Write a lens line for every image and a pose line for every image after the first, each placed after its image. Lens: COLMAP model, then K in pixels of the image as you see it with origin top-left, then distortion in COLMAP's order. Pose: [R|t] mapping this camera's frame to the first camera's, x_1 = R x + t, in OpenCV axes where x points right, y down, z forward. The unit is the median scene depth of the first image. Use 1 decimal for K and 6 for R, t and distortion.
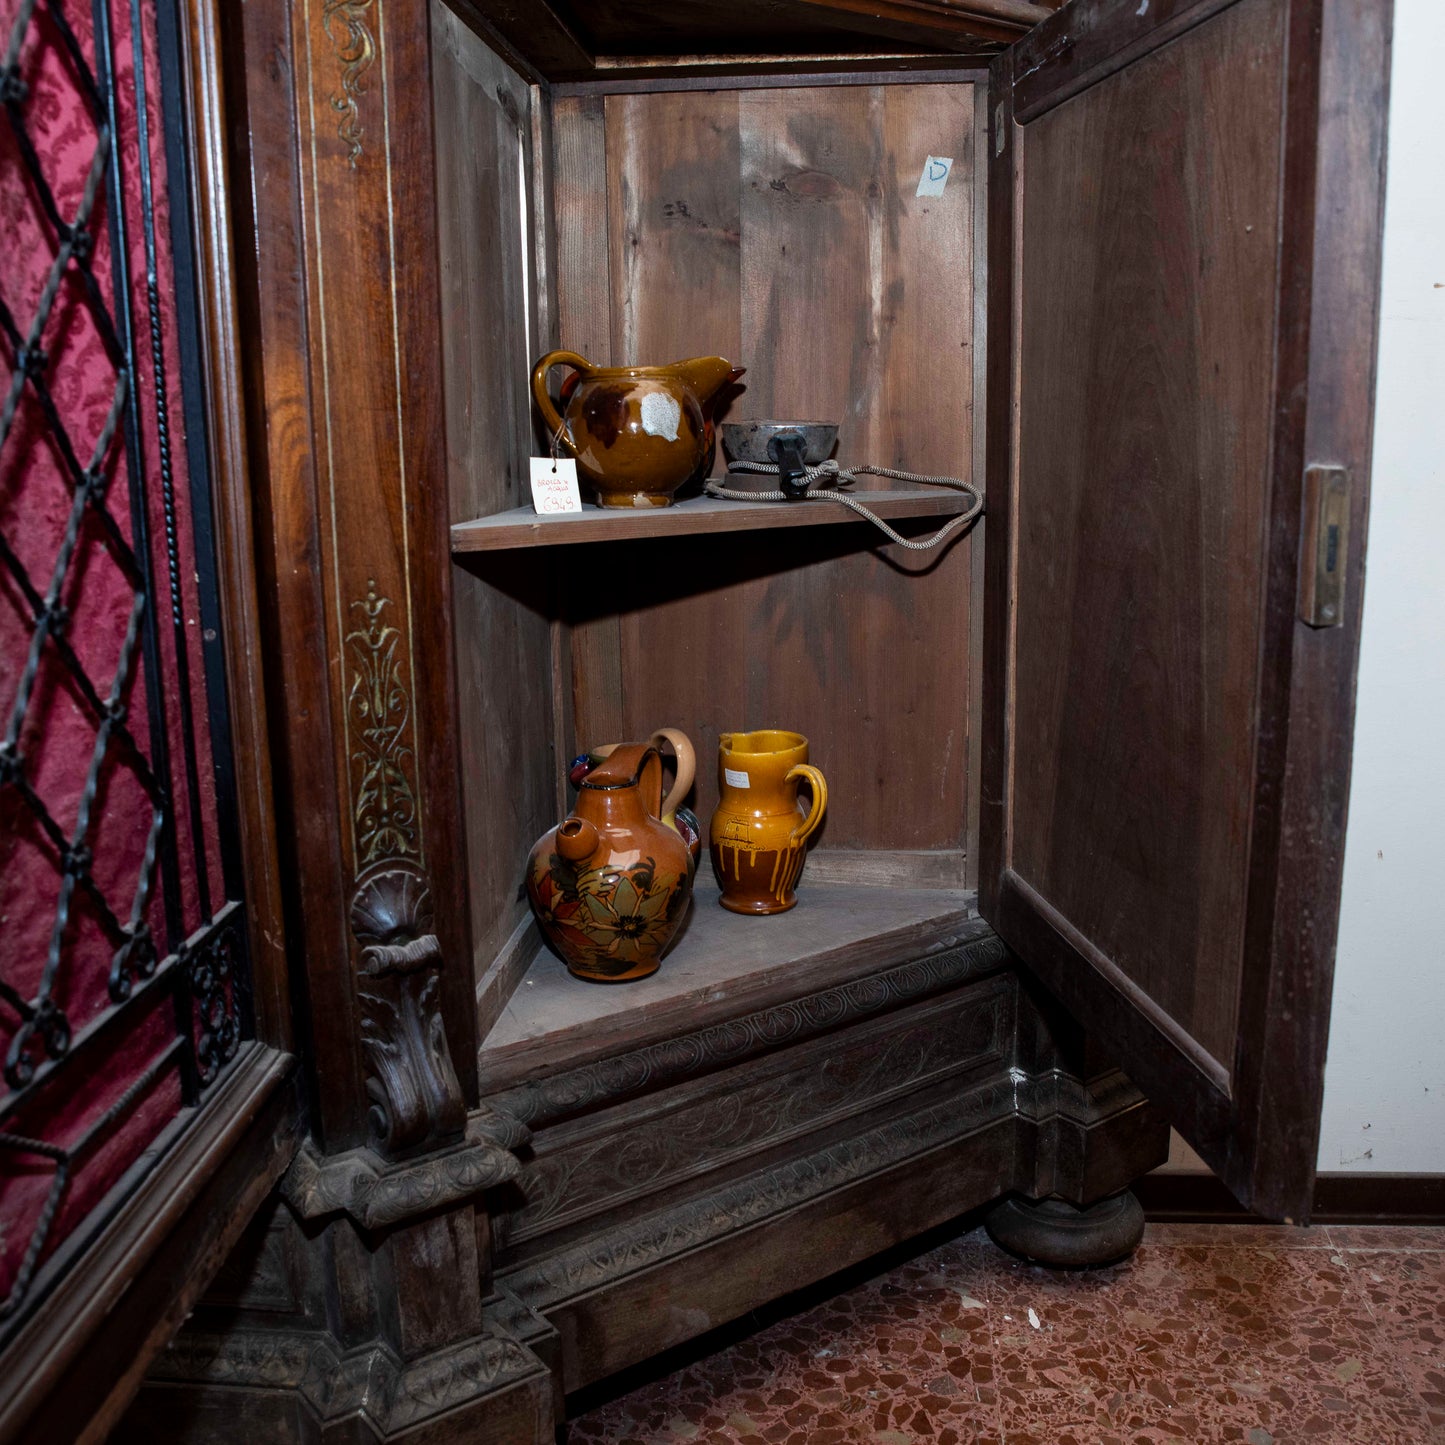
lens RADIAL K [[1467.1, 0, 722.5], [0, 1467.1, 722.5], [0, 0, 1]] dist [-0.110428, 0.047762]
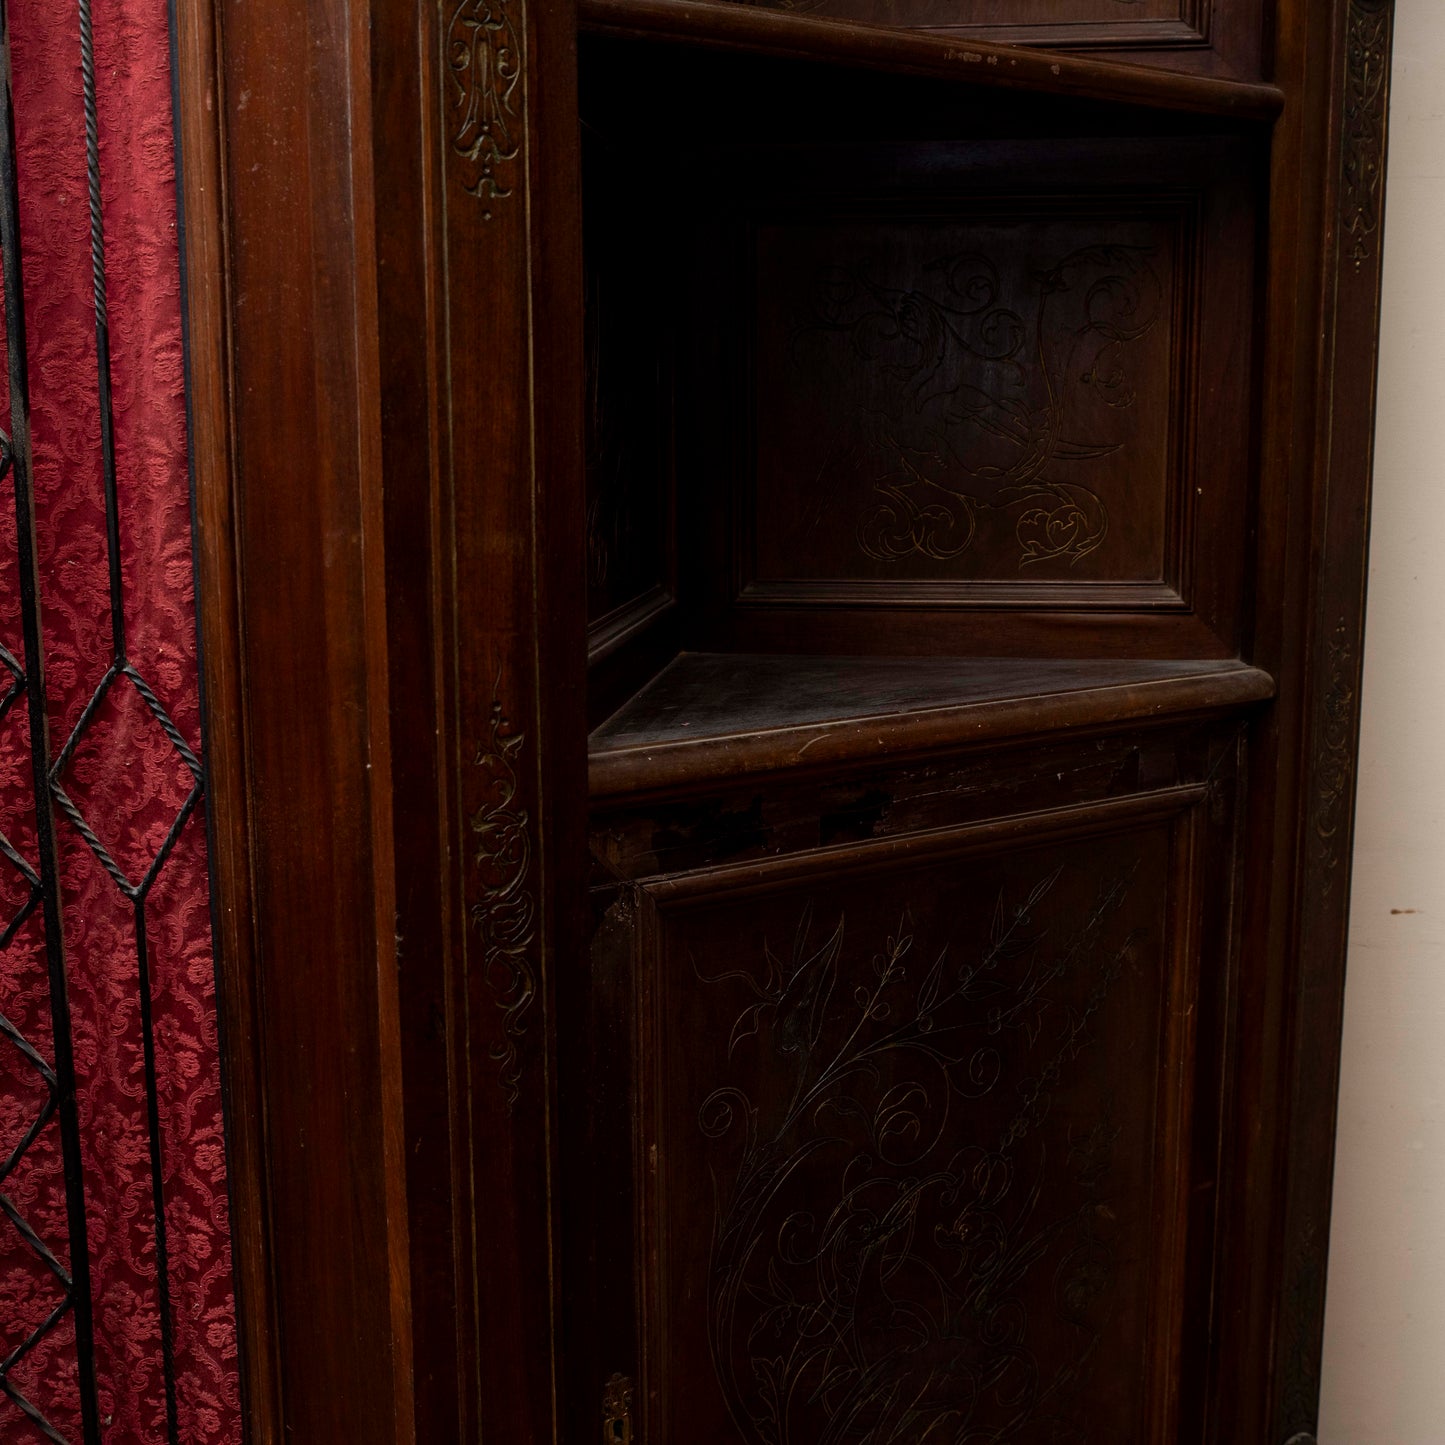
lens RADIAL K [[1861.4, 0, 722.5], [0, 1861.4, 722.5], [0, 0, 1]] dist [-0.106513, 0.184486]
pose [[0.999414, 0.018593, -0.028730, -0.081371], [-0.019781, 0.998937, -0.041638, -0.508235], [0.027925, 0.042182, 0.998720, -0.153255]]
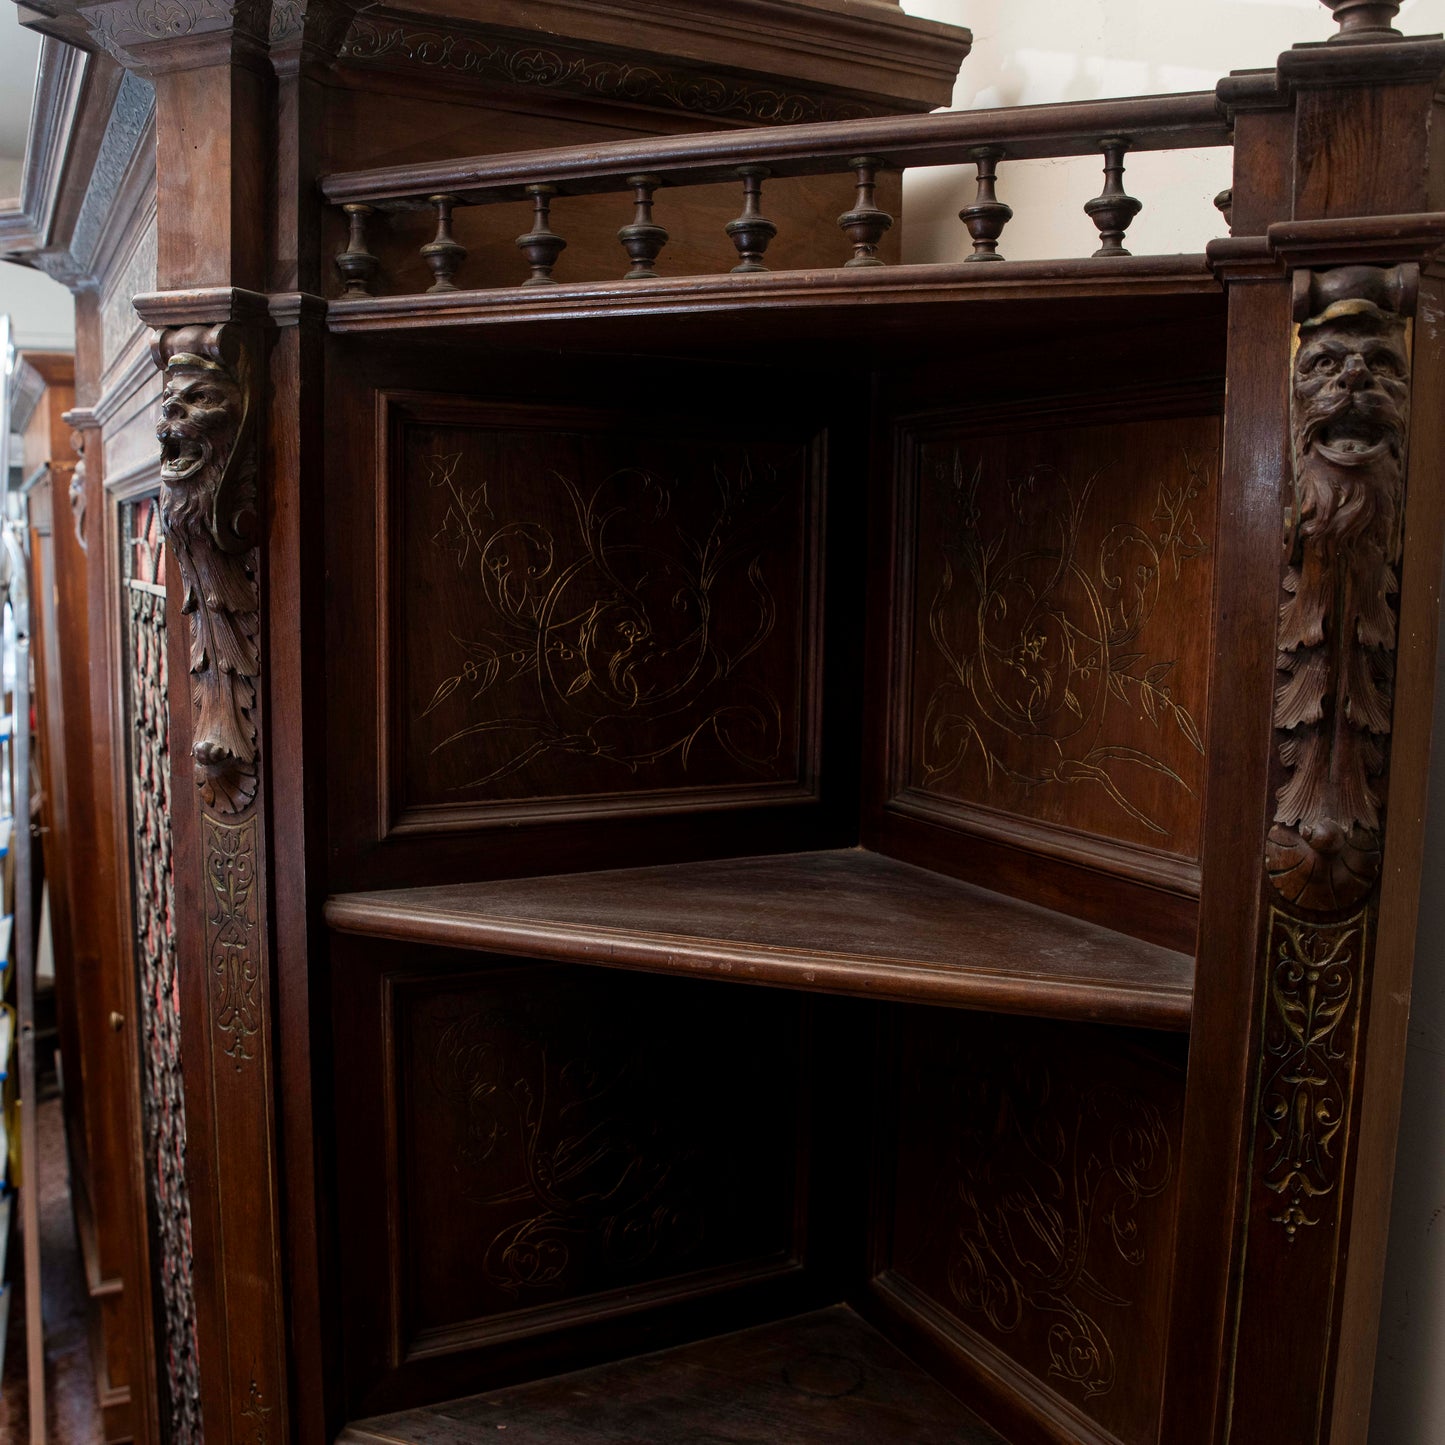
lens RADIAL K [[1467.1, 0, 722.5], [0, 1467.1, 722.5], [0, 0, 1]] dist [-0.110428, 0.047762]
pose [[0.535810, 0.126608, -0.834792, 0.801040], [-0.200208, 0.979548, 0.020059, -1.140984], [0.820259, 0.156384, 0.550200, 0.438714]]
